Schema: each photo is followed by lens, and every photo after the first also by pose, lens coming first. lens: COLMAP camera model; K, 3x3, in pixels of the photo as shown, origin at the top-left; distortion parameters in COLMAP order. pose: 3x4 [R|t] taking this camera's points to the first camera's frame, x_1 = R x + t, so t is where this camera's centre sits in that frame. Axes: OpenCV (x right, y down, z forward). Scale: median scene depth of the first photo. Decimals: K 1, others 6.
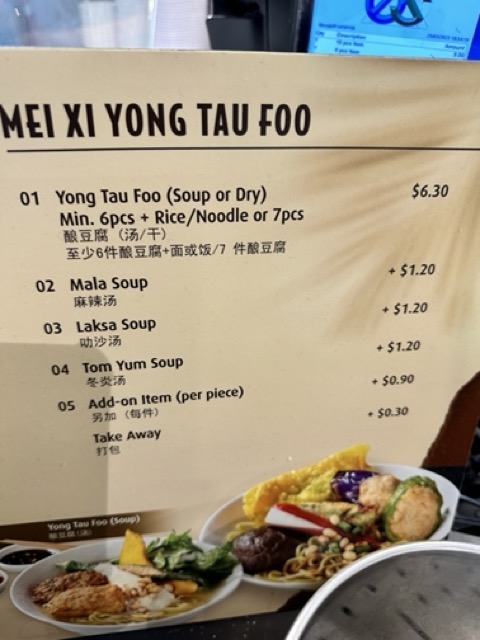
lens RADIAL K [[452.7, 0, 239.9], [0, 452.7, 322.0], [0, 0, 1]] dist [0.029223, -0.038040]
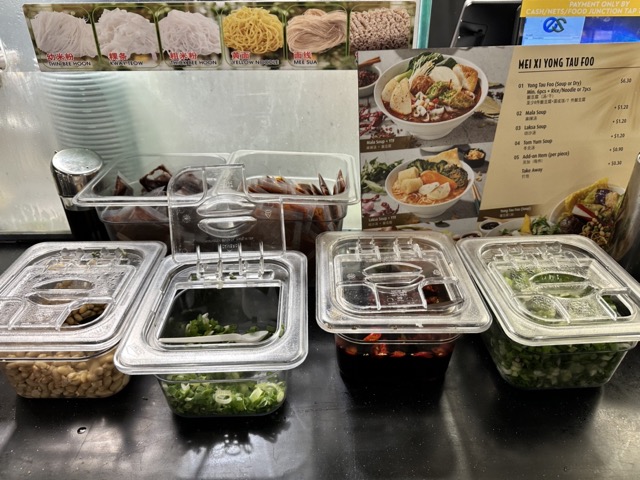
lens RADIAL K [[452.7, 0, 323.7], [0, 452.7, 238.9], [0, 0, 1]] dist [0.029223, -0.038040]
pose [[0.996635, -0.070692, 0.041490, -1.946030], [0.076342, 0.984830, -0.155829, 1.164863], [-0.029845, 0.158472, 0.986912, -1.969131]]
